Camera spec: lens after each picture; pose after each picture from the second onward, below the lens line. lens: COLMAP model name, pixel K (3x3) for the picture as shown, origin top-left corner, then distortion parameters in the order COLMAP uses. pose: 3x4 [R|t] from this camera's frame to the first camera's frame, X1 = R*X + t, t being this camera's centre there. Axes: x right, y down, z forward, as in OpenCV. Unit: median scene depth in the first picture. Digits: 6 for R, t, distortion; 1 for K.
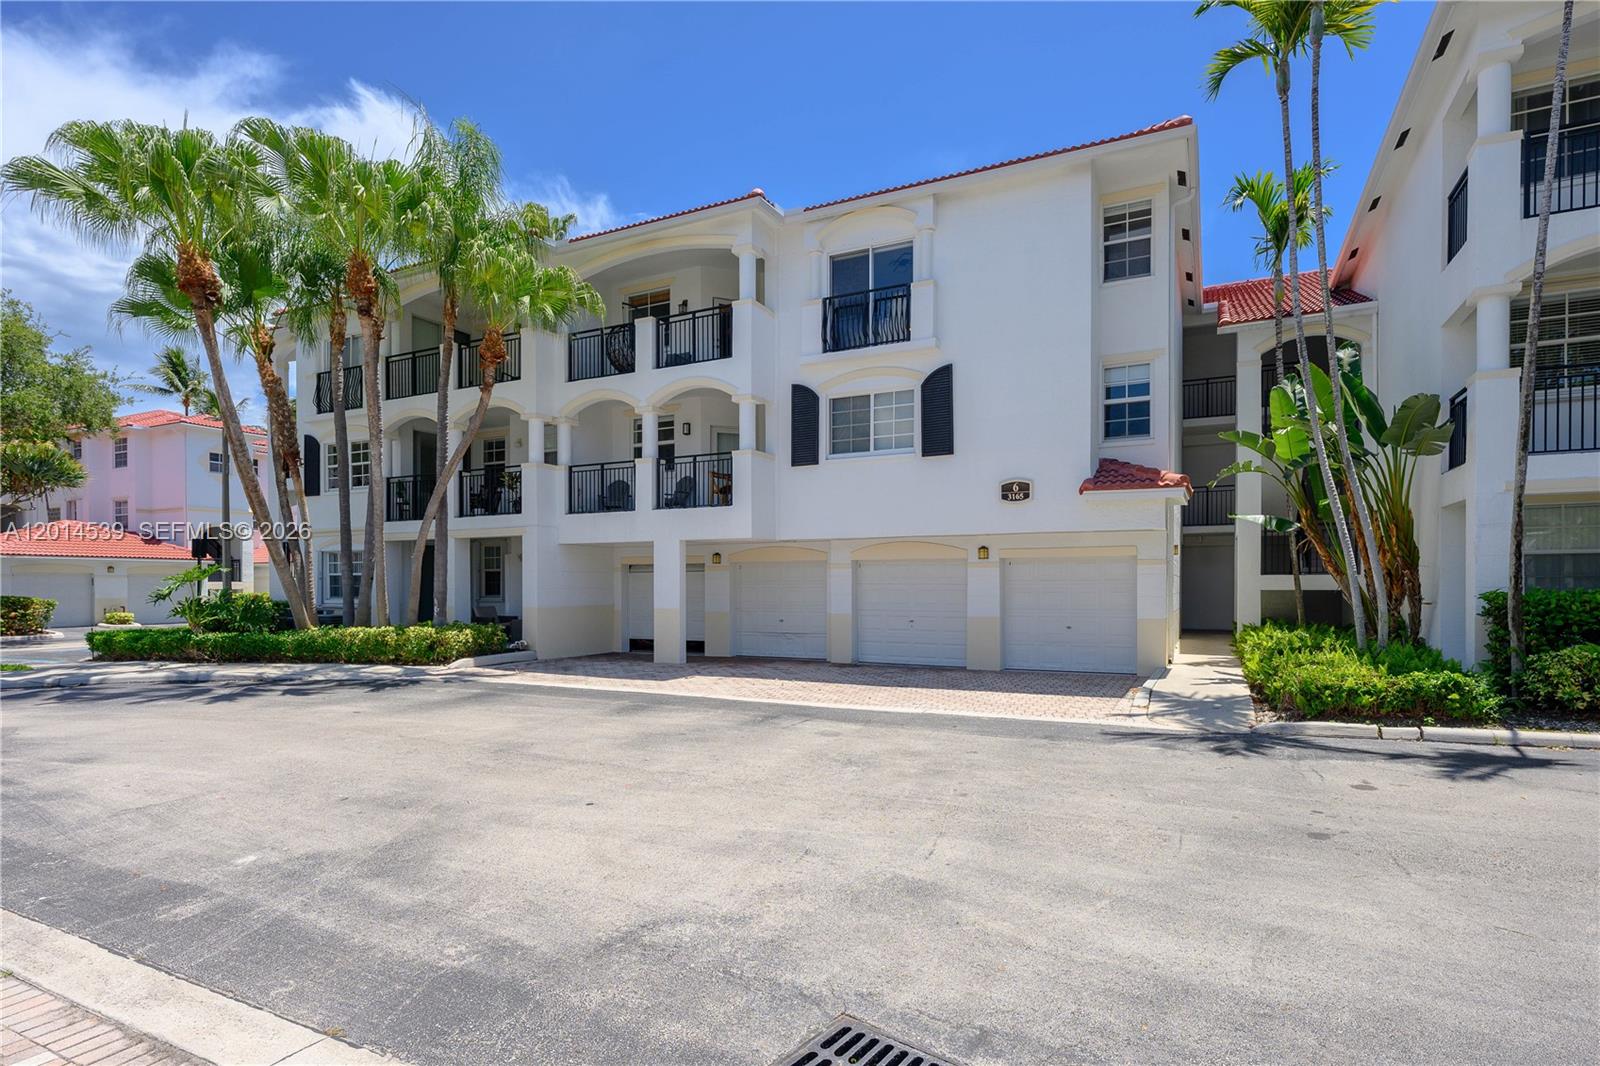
lens RADIAL K [[810.6, 0, 848.1], [0, 810.6, 582.6], [0, 0, 1]] dist [0.000015, -0.003264]
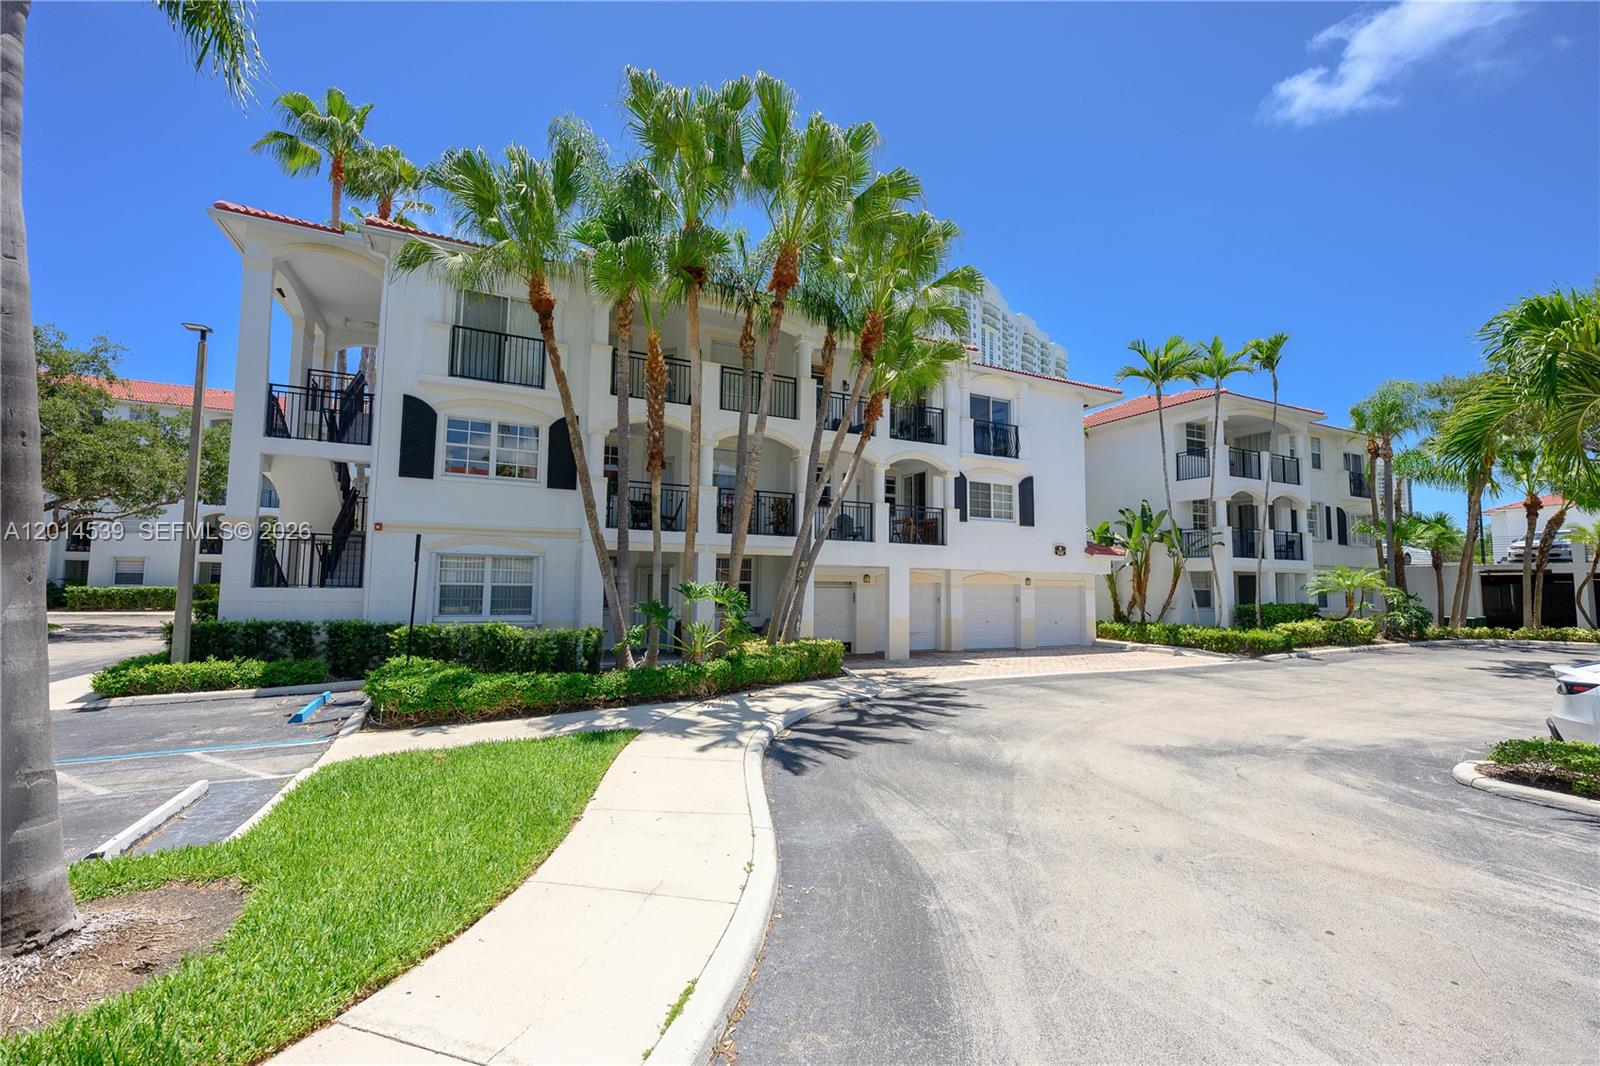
lens RADIAL K [[638.1, 0, 800.2], [0, 638.1, 548.6], [0, 0, 1]] dist [0.001640, -0.000502]
pose [[0.640059, 0.062525, 0.765777, -1.202112], [-0.005399, 0.997025, -0.076894, 0.000825], [-0.768306, 0.045082, 0.638493, 0.472332]]
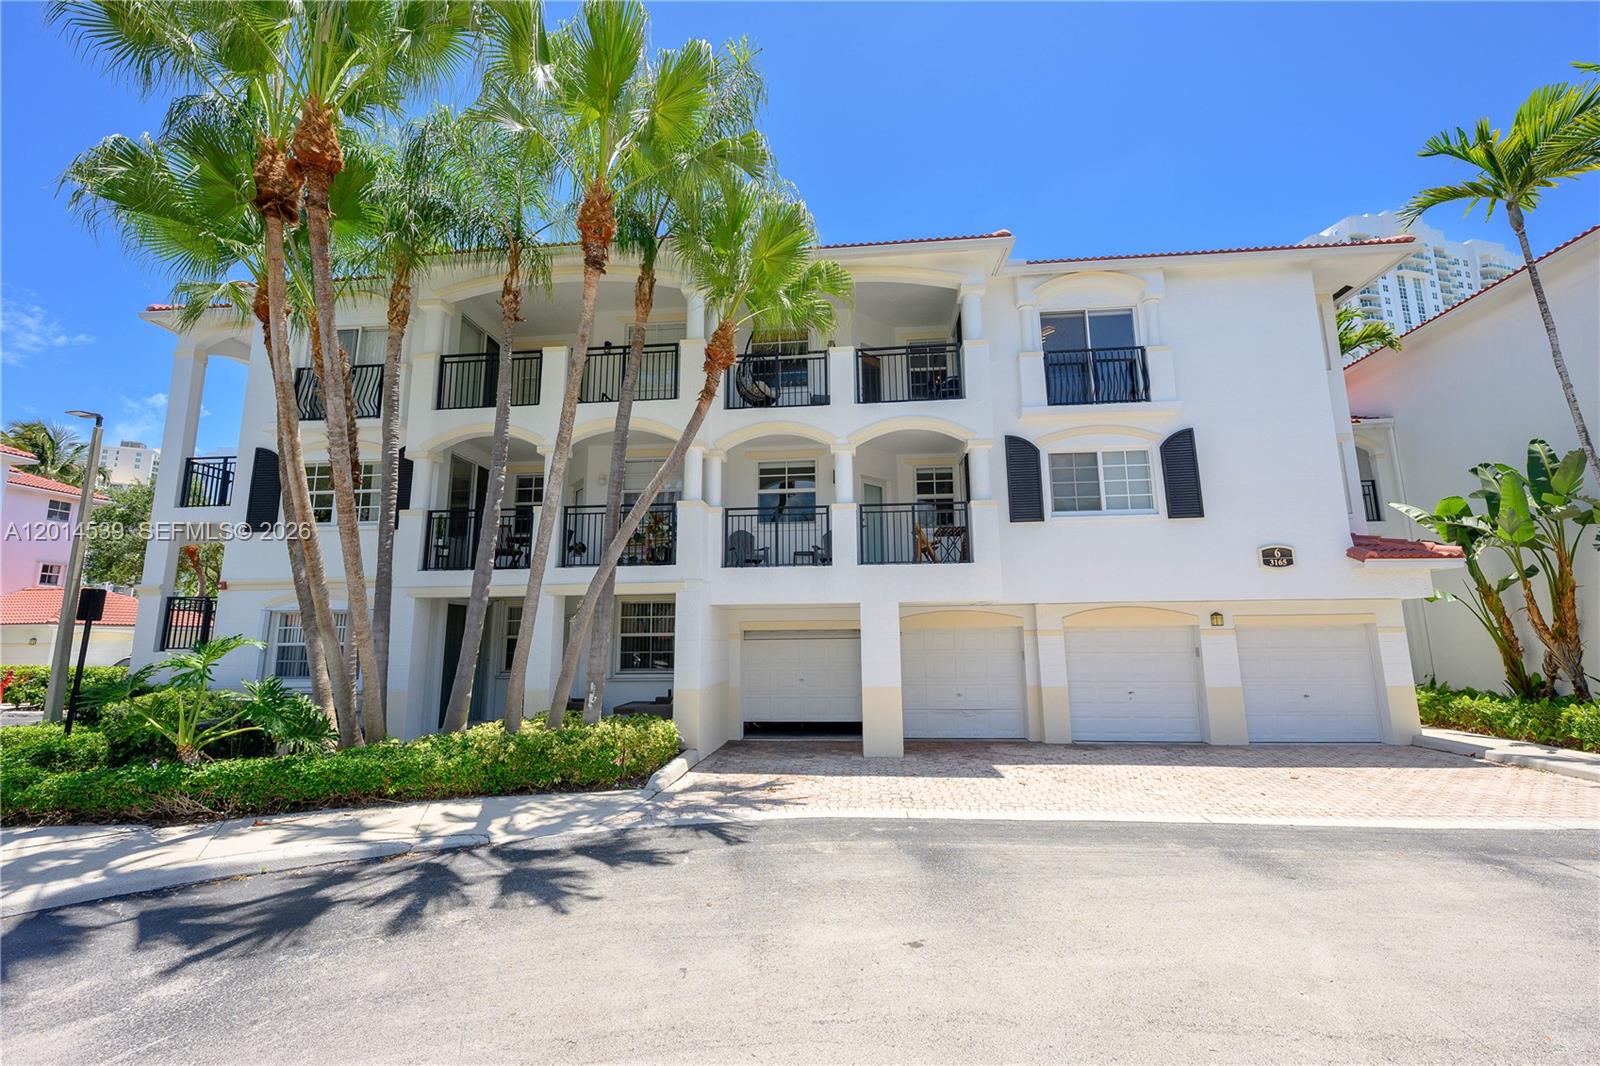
lens RADIAL K [[638.1, 0, 812.3], [0, 638.1, 537.3], [0, 0, 1]] dist [0.001640, -0.000502]
pose [[0.938969, 0.052032, 0.340045, -0.539331], [0.006151, 0.985797, -0.167827, -0.008316], [-0.343947, 0.159676, 0.925313, 0.430606]]
